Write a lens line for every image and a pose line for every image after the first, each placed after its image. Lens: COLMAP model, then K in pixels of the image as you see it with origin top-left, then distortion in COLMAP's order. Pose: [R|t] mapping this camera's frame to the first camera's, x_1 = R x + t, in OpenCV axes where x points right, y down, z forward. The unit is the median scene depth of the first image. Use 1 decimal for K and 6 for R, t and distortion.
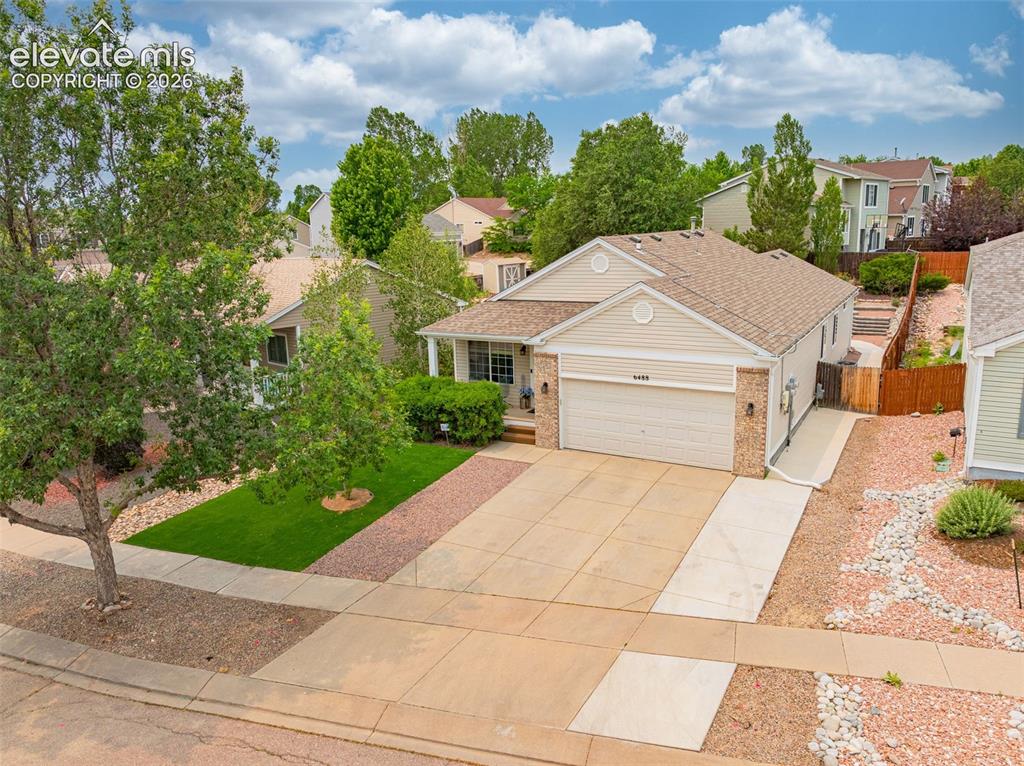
lens RADIAL K [[757.6, 0, 510.3], [0, 757.6, 381.5], [0, 0, 1]] dist [-0.026357, -0.002411]
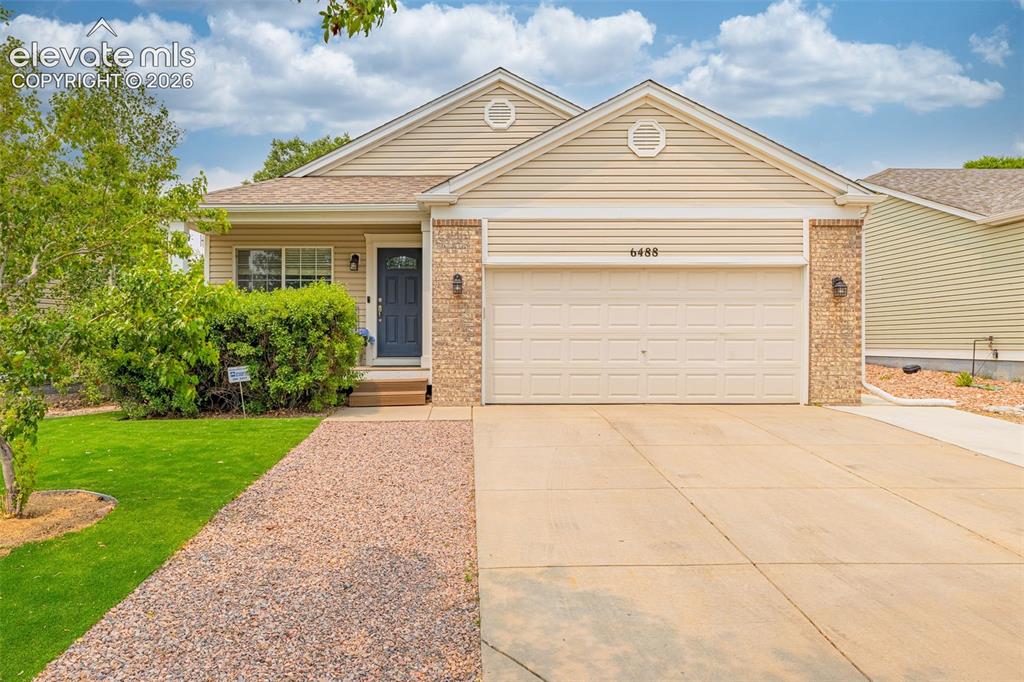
lens RADIAL K [[660.1, 0, 477.4], [0, 660.1, 342.6], [0, 0, 1]] dist [-0.002773, -0.000228]
pose [[0.858615, 0.031074, 0.511678, -0.177614], [0.084090, 0.976102, -0.200385, 0.142279], [-0.505676, 0.215080, 0.835483, 0.625463]]
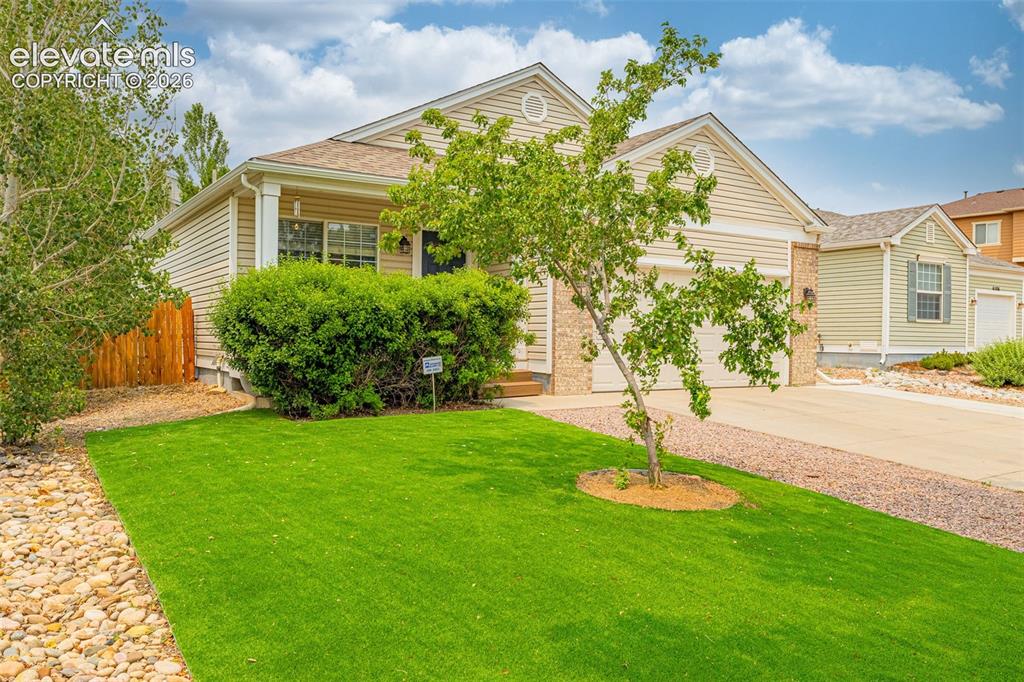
lens RADIAL K [[793.0, 0, 509.8], [0, 793.0, 338.7], [0, 0, 1]] dist [-0.011876, 0.000182]
pose [[0.444822, 0.036698, 0.894867, -0.495788], [0.169226, 0.977718, -0.124215, 0.115647], [-0.879486, 0.206688, 0.428701, 0.814490]]
